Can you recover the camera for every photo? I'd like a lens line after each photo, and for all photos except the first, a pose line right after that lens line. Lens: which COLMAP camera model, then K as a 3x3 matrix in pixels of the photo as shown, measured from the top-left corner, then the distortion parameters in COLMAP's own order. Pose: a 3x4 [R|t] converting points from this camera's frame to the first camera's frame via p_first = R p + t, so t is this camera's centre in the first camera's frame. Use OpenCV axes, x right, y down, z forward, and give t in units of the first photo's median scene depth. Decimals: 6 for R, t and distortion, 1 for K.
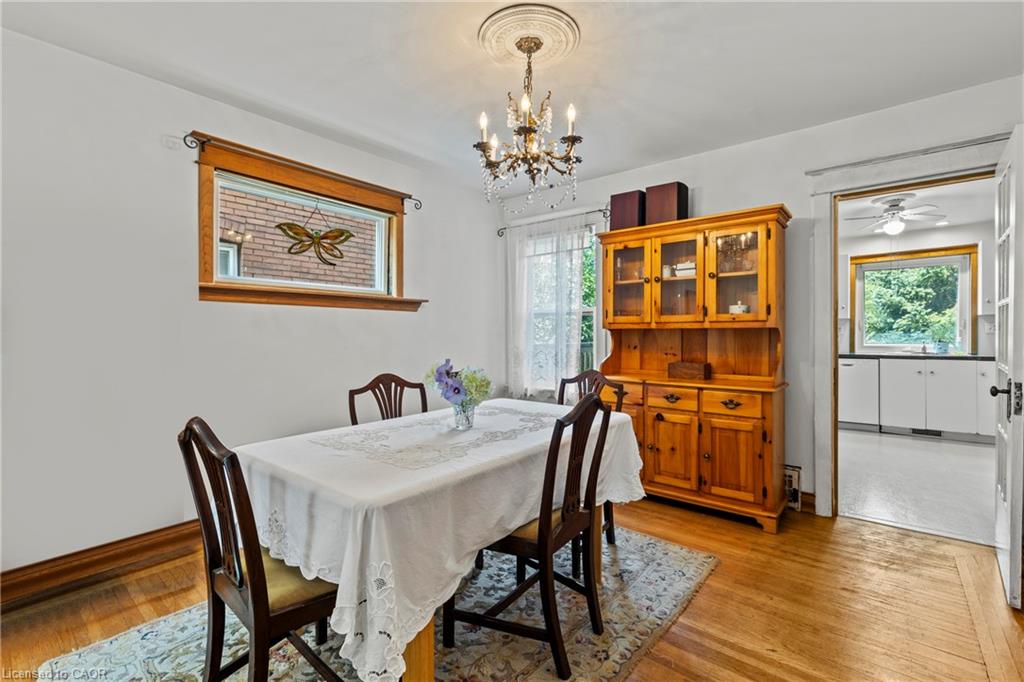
lens RADIAL K [[465.6, 0, 517.3], [0, 465.6, 336.1], [0, 0, 1]] dist [0.003818, 0.000385]
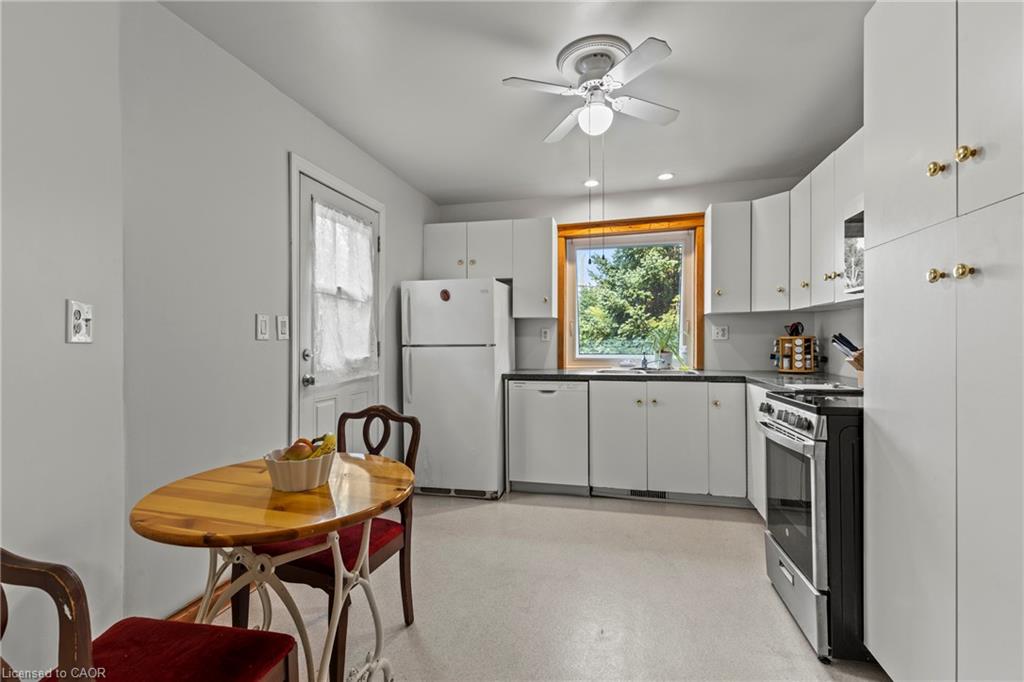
lens RADIAL K [[465.6, 0, 508.4], [0, 465.6, 340.6], [0, 0, 1]] dist [0.003818, 0.000385]
pose [[0.907701, -0.002381, 0.419611, 0.246825], [0.003566, 0.999992, -0.002041, -0.002946], [-0.419602, 0.003349, 0.907702, 0.284170]]
